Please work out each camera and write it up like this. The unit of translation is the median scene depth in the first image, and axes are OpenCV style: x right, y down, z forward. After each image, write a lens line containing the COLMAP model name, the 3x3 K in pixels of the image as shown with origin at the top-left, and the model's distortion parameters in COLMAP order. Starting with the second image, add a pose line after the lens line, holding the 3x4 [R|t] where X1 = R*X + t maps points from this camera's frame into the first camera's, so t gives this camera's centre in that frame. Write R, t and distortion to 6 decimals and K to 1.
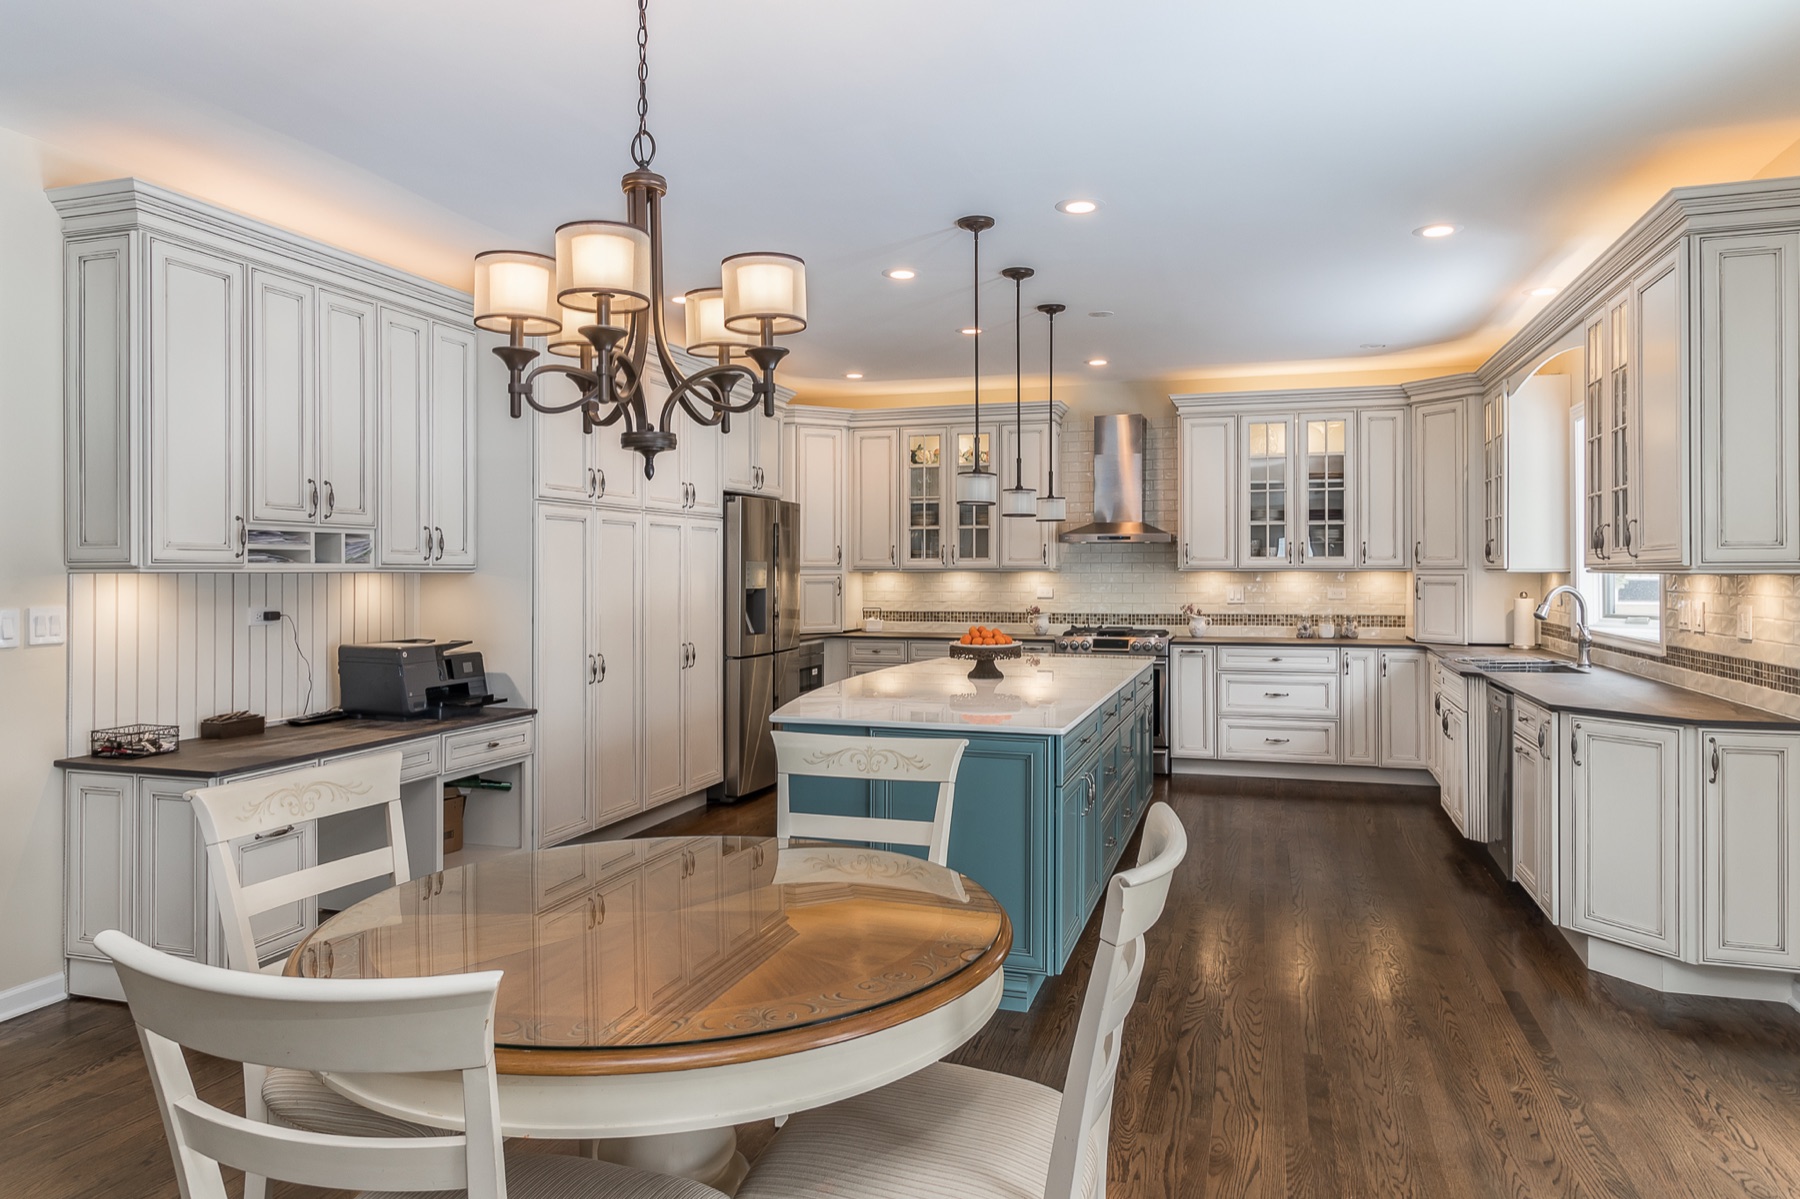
lens RADIAL K [[1150.2, 0, 898.4], [0, 1150.2, 571.0], [0, 0, 1]] dist [-0.001822, 0.000351]
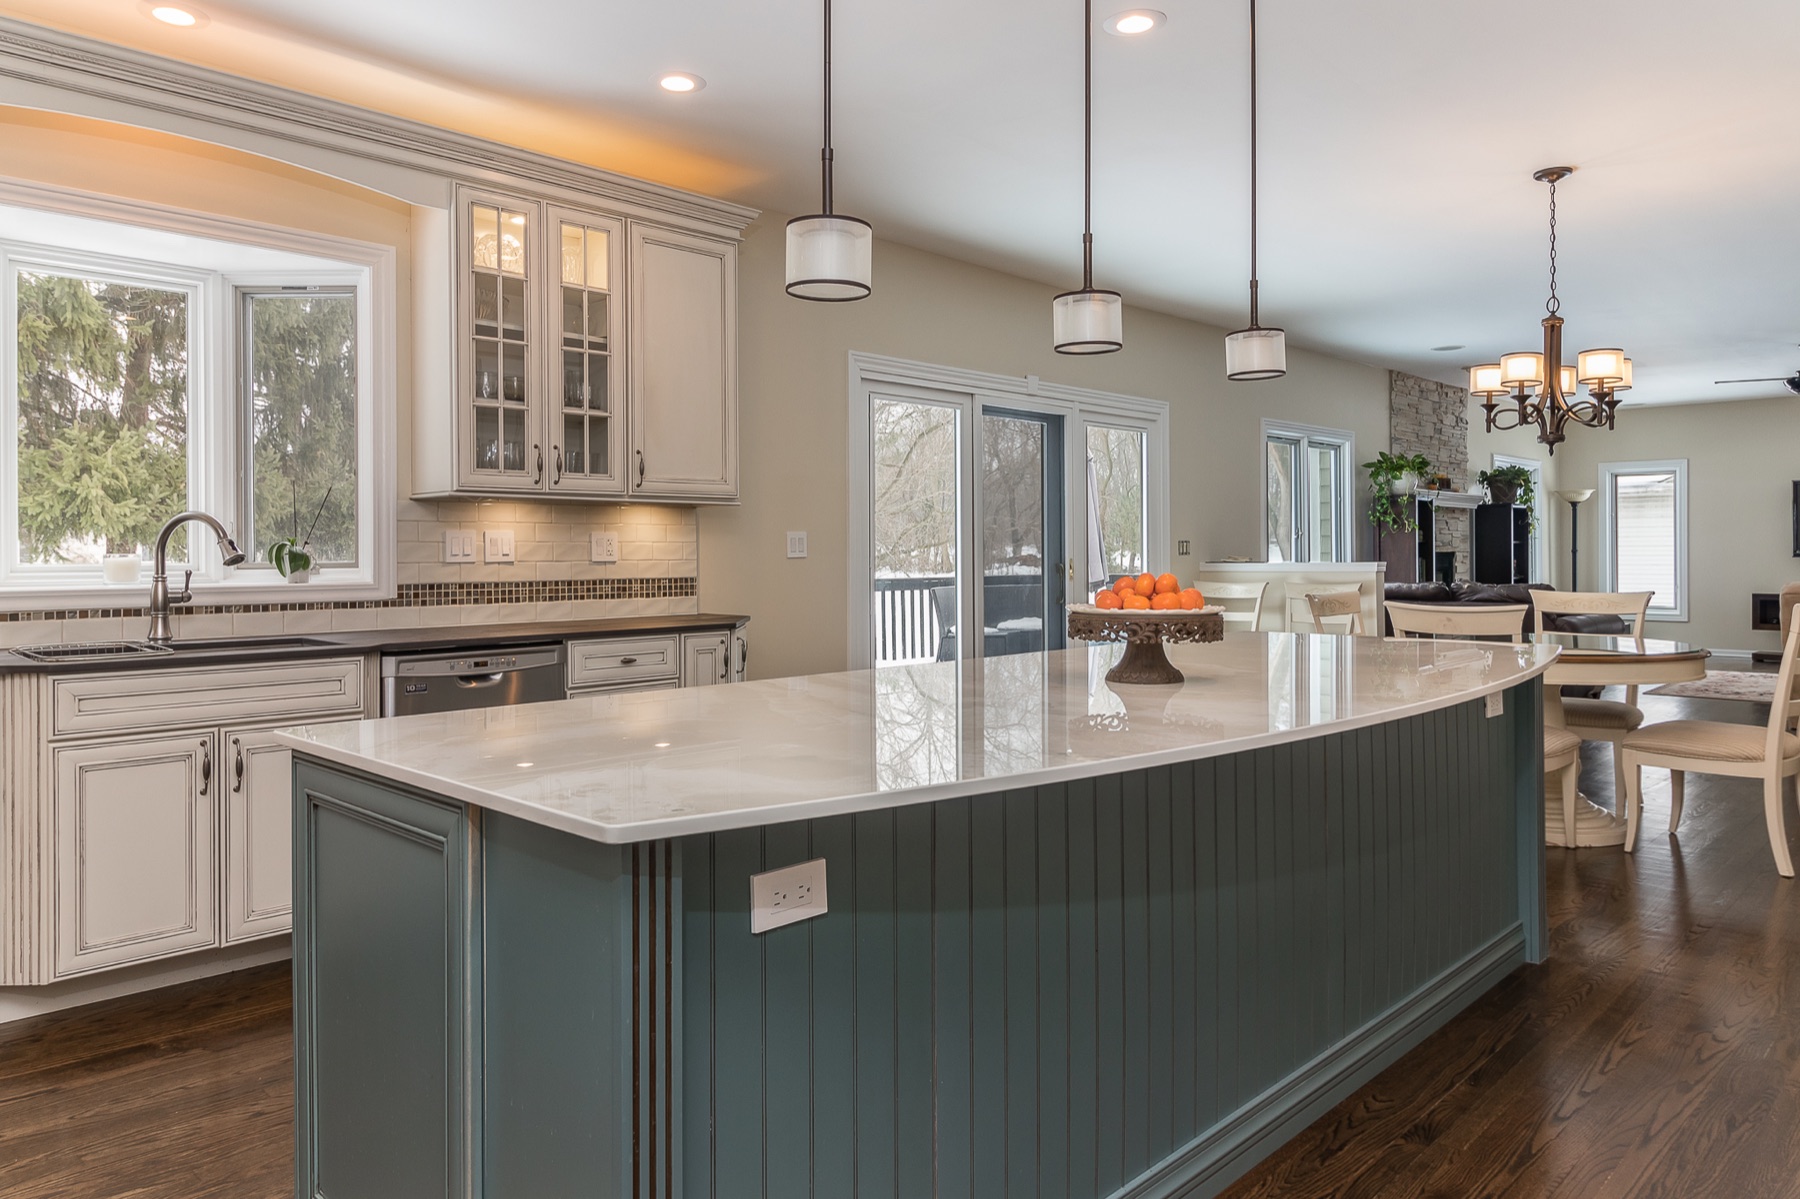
lens RADIAL K [[1184.6, 0, 898.3], [0, 1184.6, 548.7], [0, 0, 1]] dist [-0.003332, 0.000340]
pose [[-0.892137, 0.008207, 0.451691, -0.034351], [0.007342, 0.999966, -0.003668, 0.027431], [-0.451706, 0.000044, -0.892167, 1.002371]]
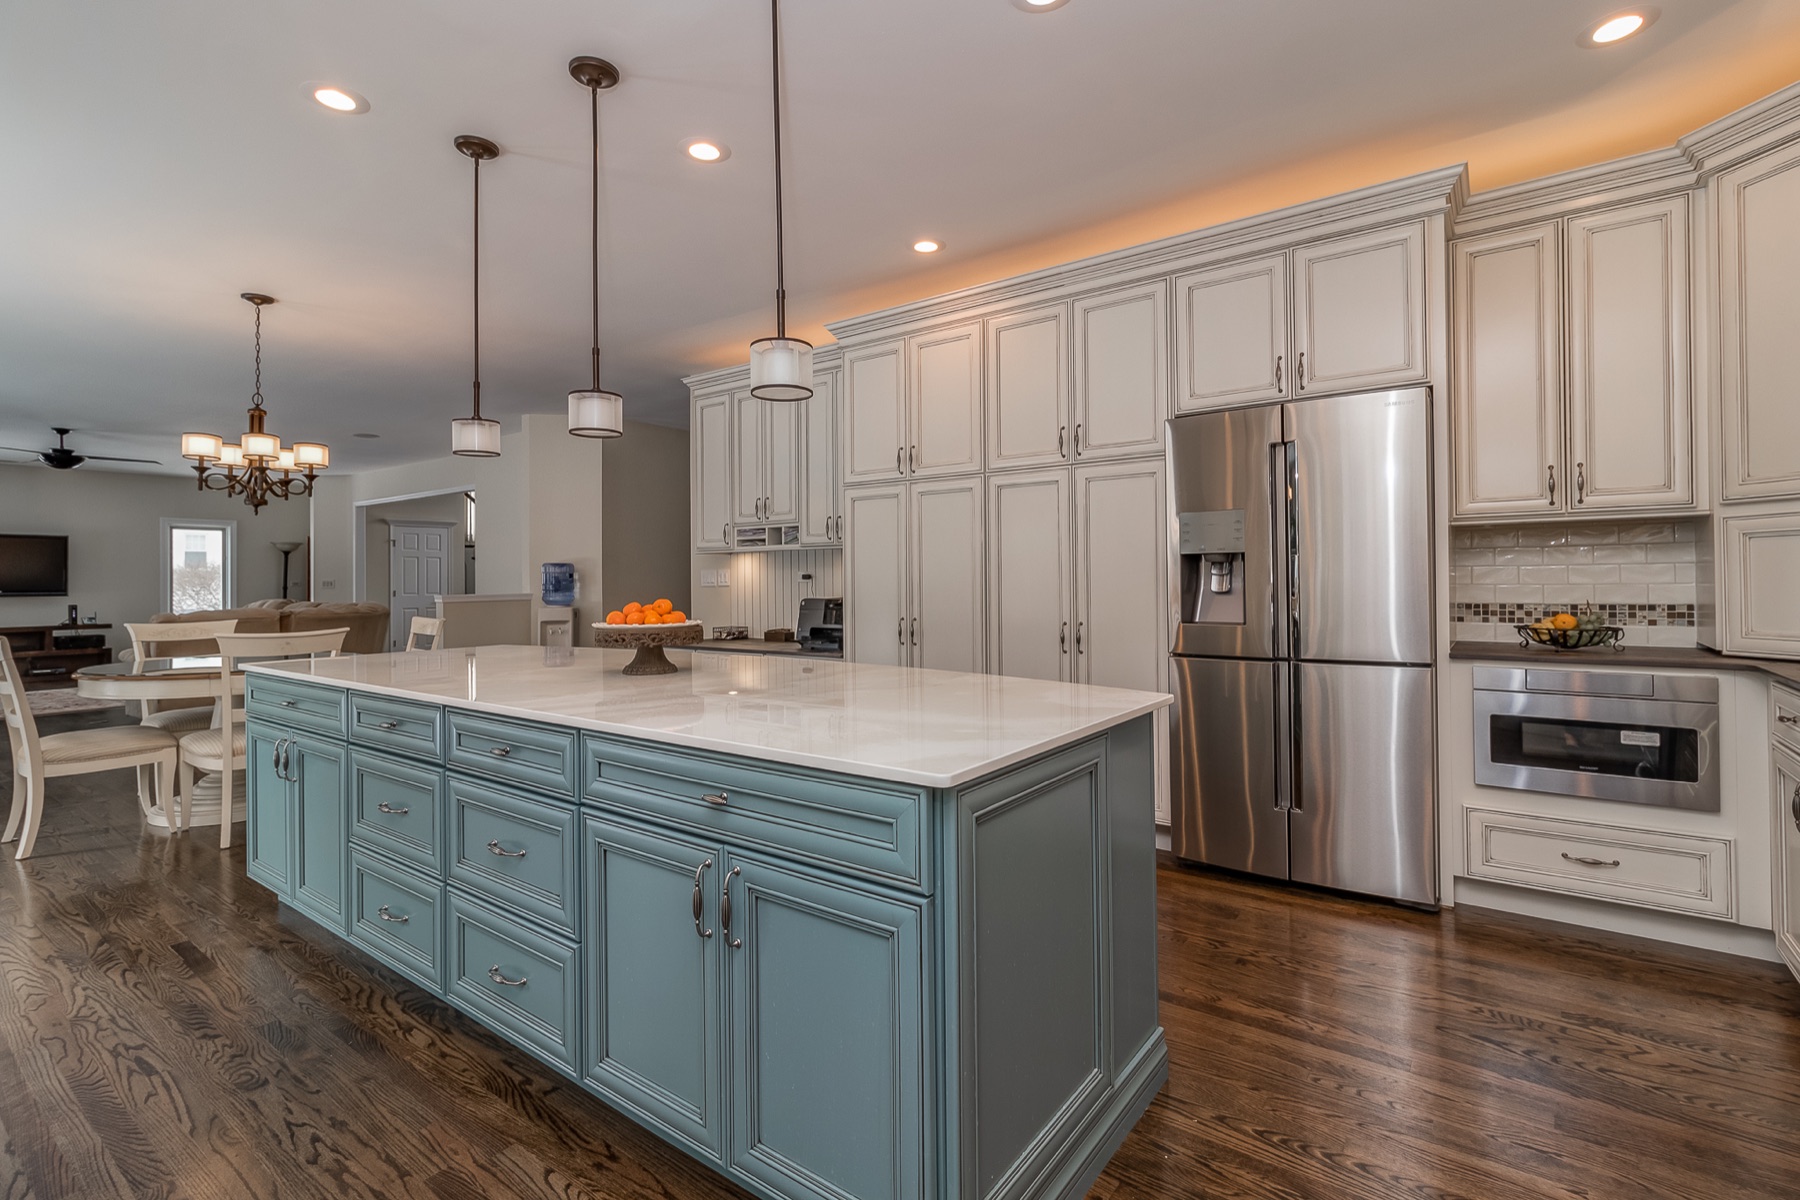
lens RADIAL K [[830.0, 0, 906.7], [0, 830.0, 574.5], [0, 0, 1]] dist [-0.000072, 0.000286]
pose [[-0.321532, -0.003690, -0.946892, 0.338188], [0.008900, 0.999936, -0.006918, 0.026317], [0.946857, -0.010652, -0.321478, 0.889893]]
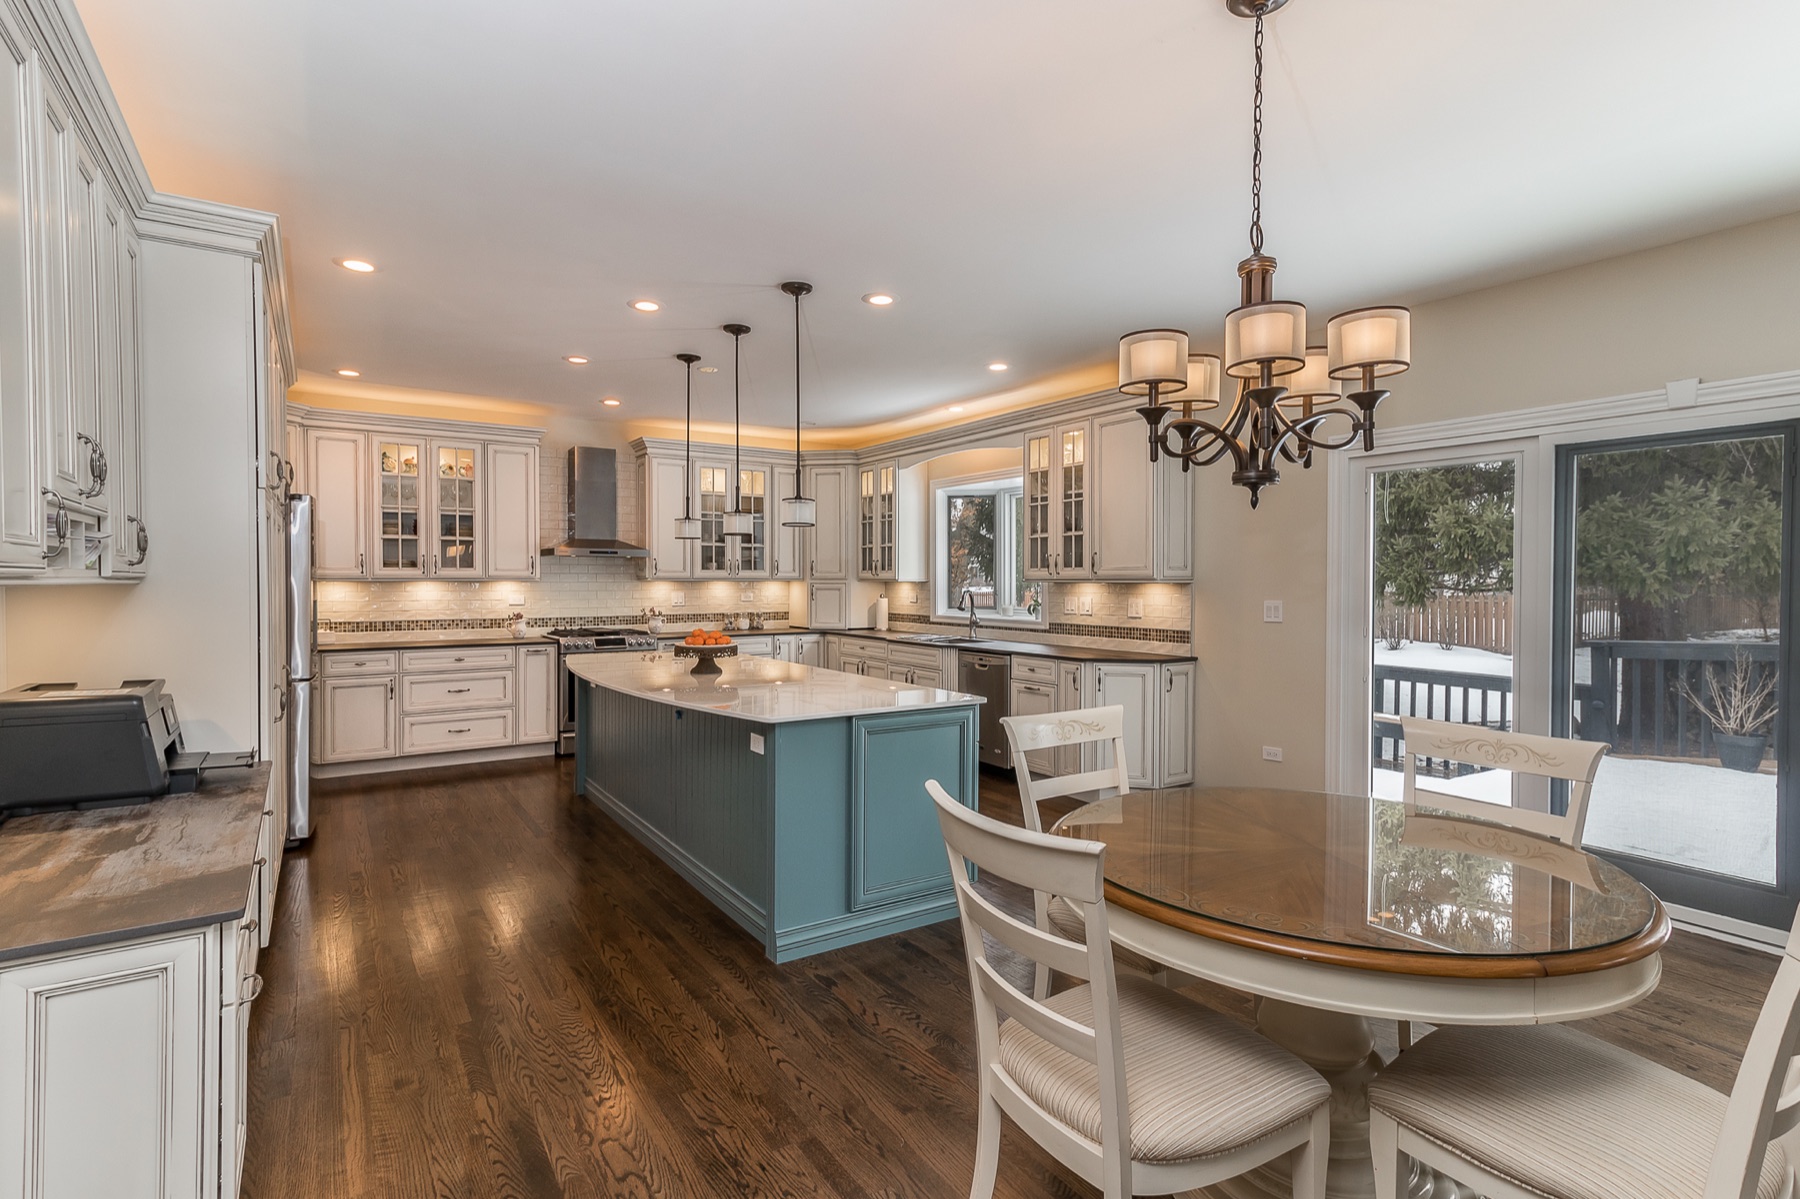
lens RADIAL K [[885.5, 0, 905.9], [0, 885.5, 592.2], [0, 0, 1]] dist [0.018378, -0.000036]
pose [[0.628809, -0.009499, 0.777502, -0.335110], [-0.001107, 0.999913, 0.013112, -0.000313], [-0.777559, -0.009106, 0.628744, 0.192239]]
